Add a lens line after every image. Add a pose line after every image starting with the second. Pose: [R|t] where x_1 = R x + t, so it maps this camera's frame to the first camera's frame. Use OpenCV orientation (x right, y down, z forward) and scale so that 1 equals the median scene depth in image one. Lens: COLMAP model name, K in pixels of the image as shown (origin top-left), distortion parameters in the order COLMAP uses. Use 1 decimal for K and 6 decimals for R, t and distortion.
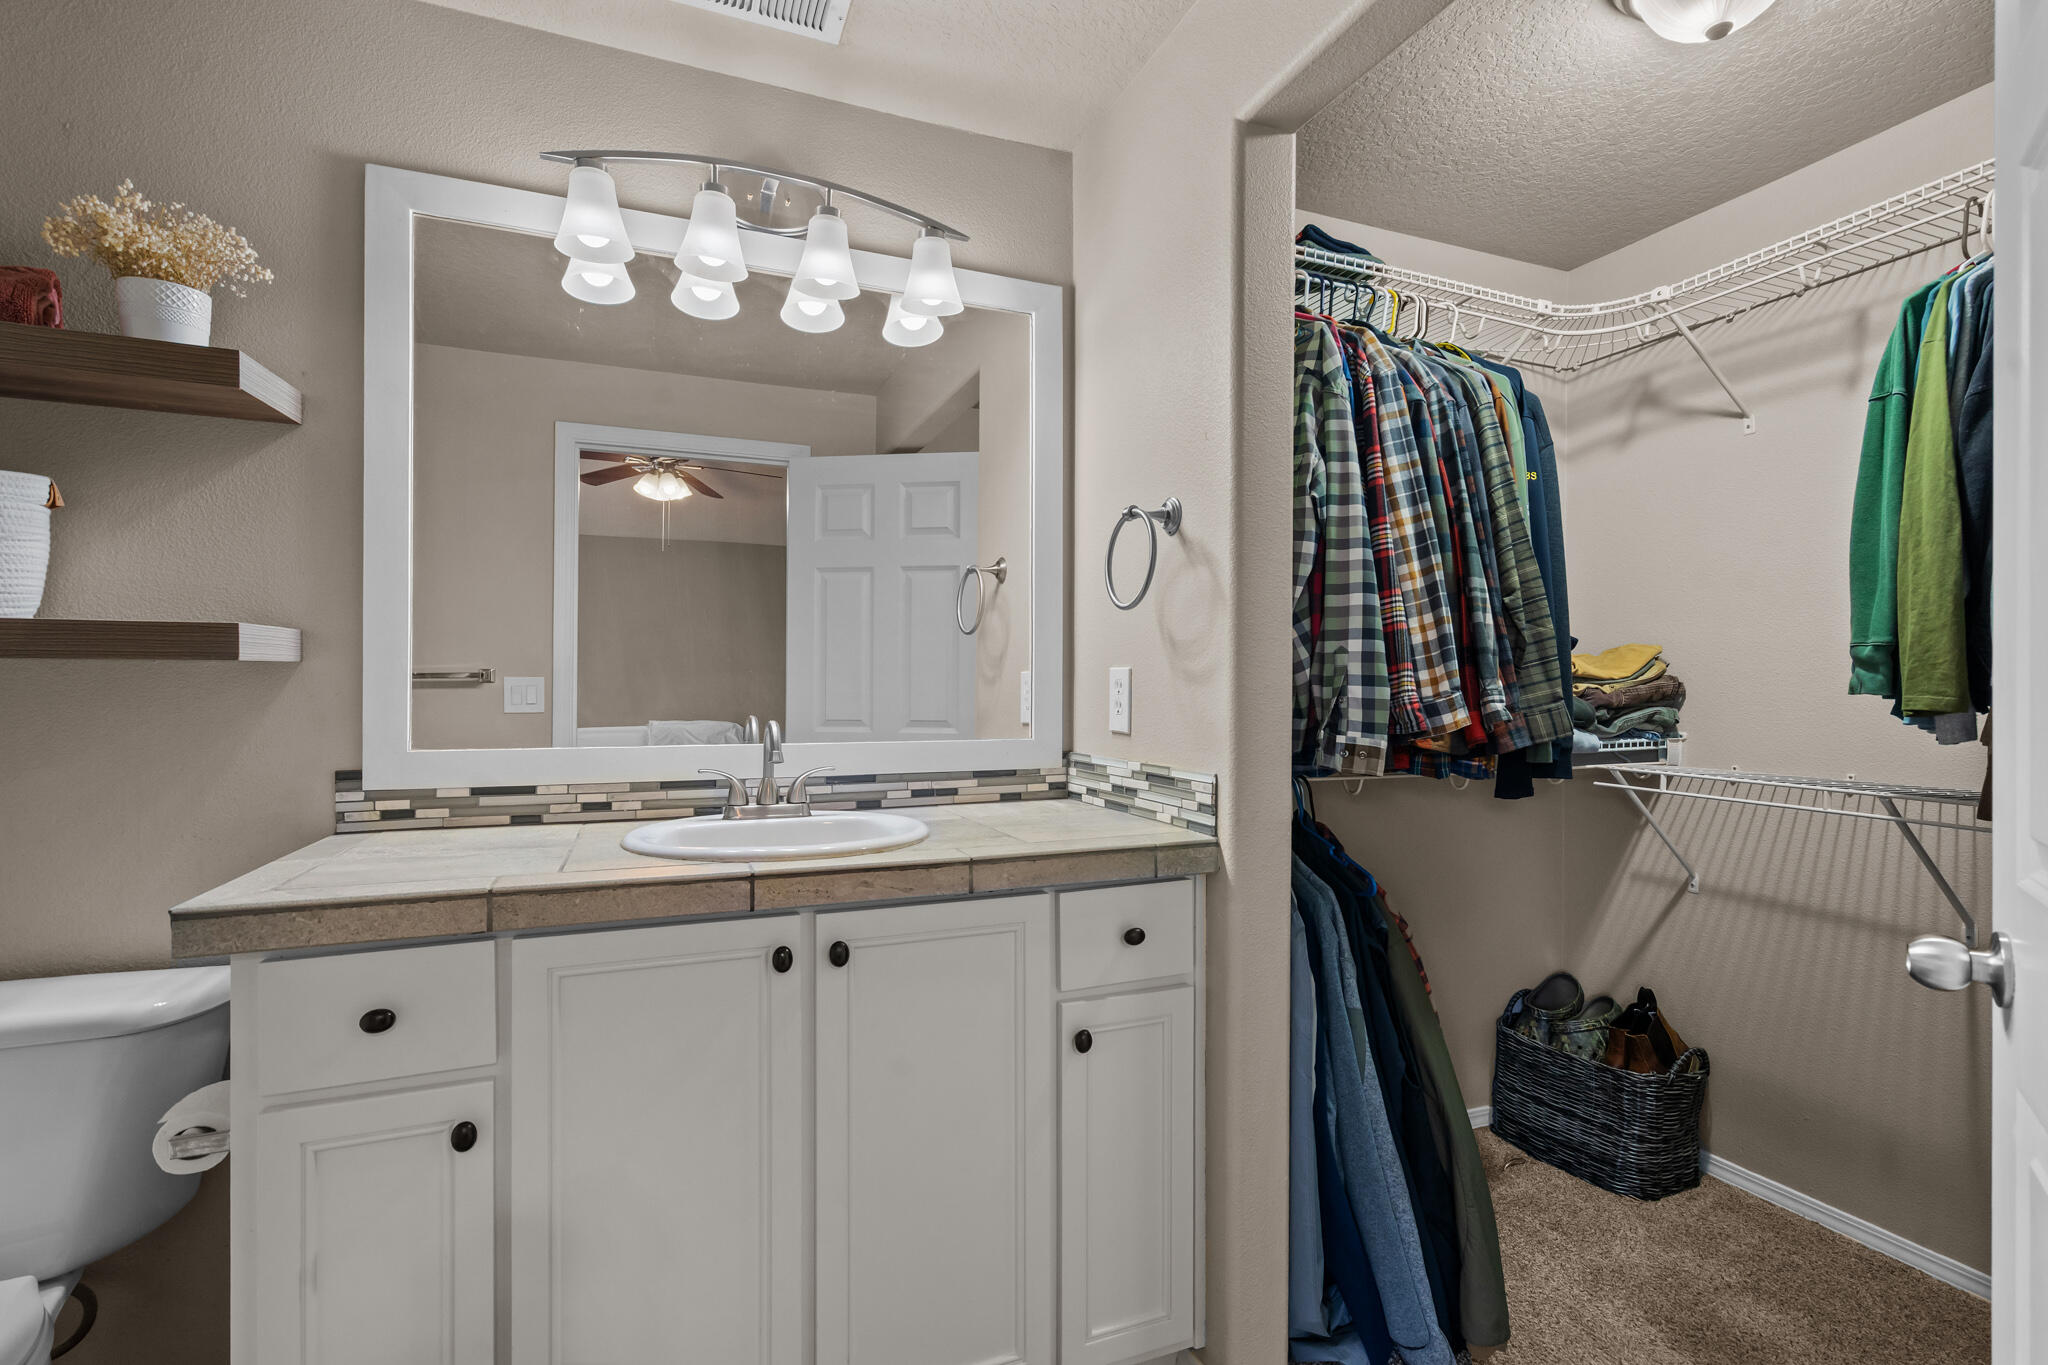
lens RADIAL K [[943.2, 0, 1011.7], [0, 943.2, 686.4], [0, 0, 1]] dist [-0.004005, 0.005310]
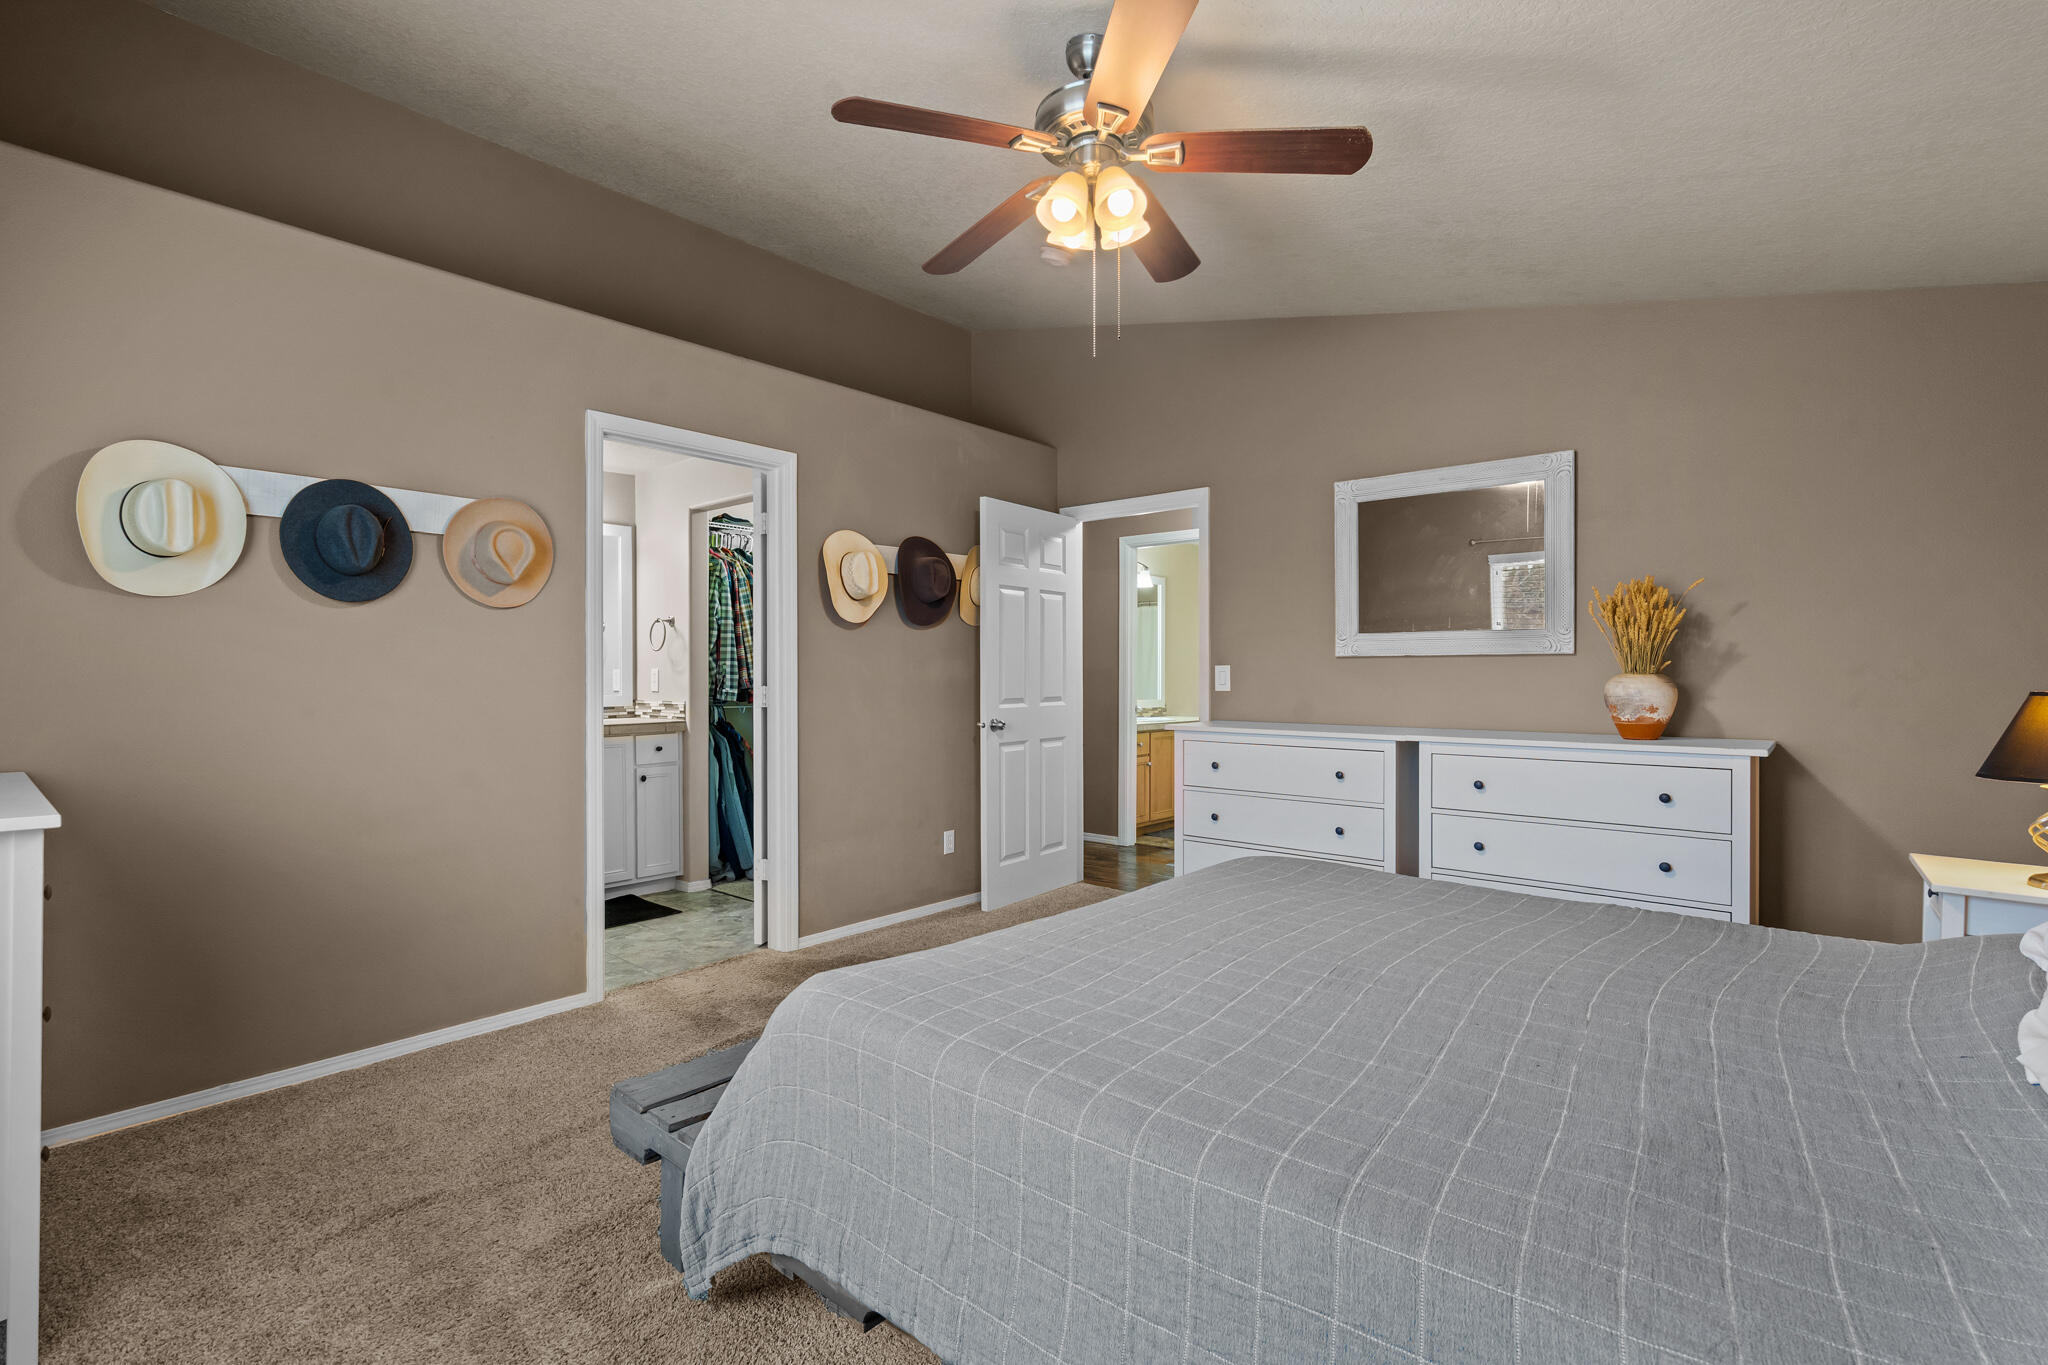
lens RADIAL K [[943.2, 0, 1011.7], [0, 943.2, 686.4], [0, 0, 1]] dist [-0.004005, 0.005310]
pose [[0.894007, -0.008315, 0.447975, -0.236924], [0.005376, 0.999955, 0.007831, 0.019777], [-0.448020, -0.004592, 0.894012, -2.430375]]
